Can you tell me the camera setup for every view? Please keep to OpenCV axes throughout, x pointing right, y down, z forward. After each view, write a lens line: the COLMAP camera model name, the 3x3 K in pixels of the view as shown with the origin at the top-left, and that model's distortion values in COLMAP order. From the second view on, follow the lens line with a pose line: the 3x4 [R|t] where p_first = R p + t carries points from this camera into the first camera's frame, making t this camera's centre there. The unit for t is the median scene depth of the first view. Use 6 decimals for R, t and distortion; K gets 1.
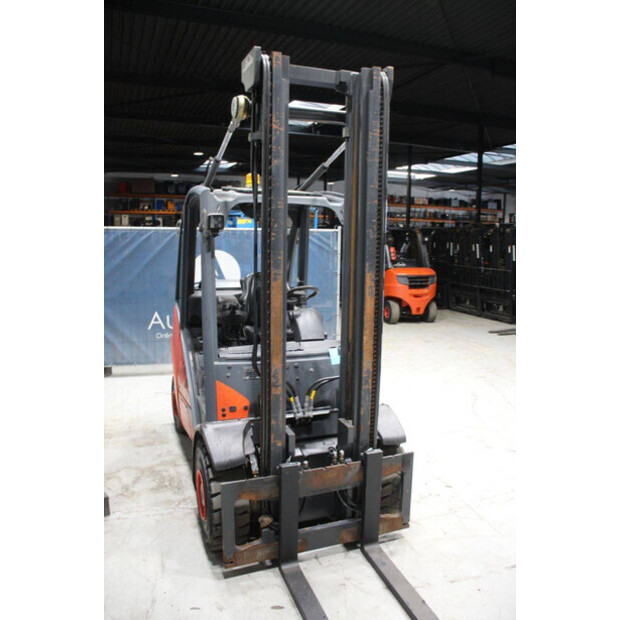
lens RADIAL K [[519.2, 0, 313.6], [0, 519.2, 309.1], [0, 0, 1]] dist [-0.158003, 0.132249]
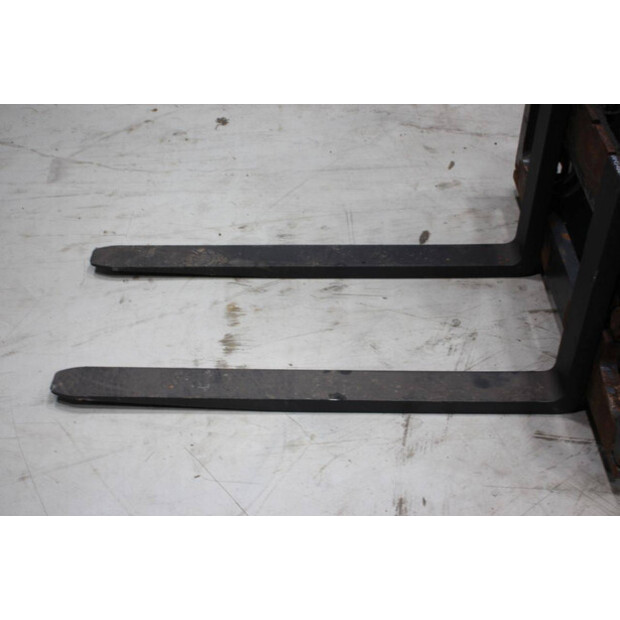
lens RADIAL K [[849.9, 0, 312.9], [0, 849.9, 308.3], [0, 0, 1]] dist [0.070250, 0.000000]
pose [[-0.360656, 0.612266, -0.703603, 0.649405], [-0.130991, 0.713647, 0.688150, -0.015916], [0.923455, 0.340351, -0.177180, 0.957388]]
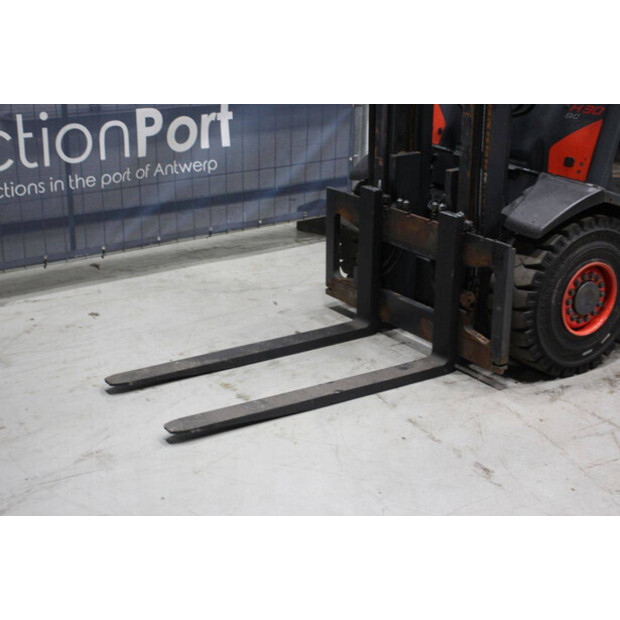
lens RADIAL K [[1042.9, 0, 318.3], [0, 1042.9, 313.2], [0, 0, 1]] dist [0.151056, 0.000000]
pose [[0.228903, 0.319187, -0.919632, 1.403274], [-0.150248, 0.944979, 0.290586, 0.029014], [0.961784, 0.071657, 0.264266, 0.486546]]
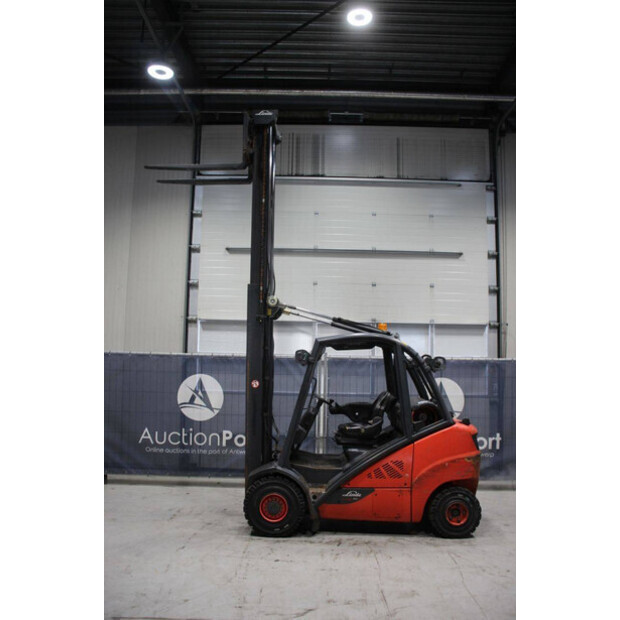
lens RADIAL K [[519.2, 0, 310.6], [0, 519.2, 305.9], [0, 0, 1]] dist [-0.158003, 0.132249]
pose [[-0.377521, -0.123003, -0.917795, 1.926085], [-0.156449, 0.985363, -0.067705, -0.255953], [0.912689, 0.118028, -0.391239, 1.980640]]
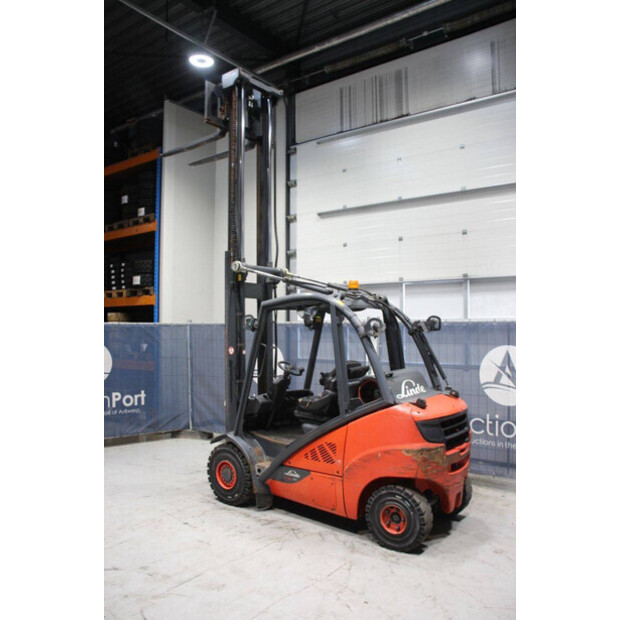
lens RADIAL K [[519.2, 0, 312.6], [0, 519.2, 309.6], [0, 0, 1]] dist [-0.158003, 0.132249]
pose [[-0.856792, -0.035555, -0.514435, 0.879956], [-0.086558, 0.993381, 0.075506, -0.397764], [0.508346, 0.109222, -0.854199, 2.899915]]
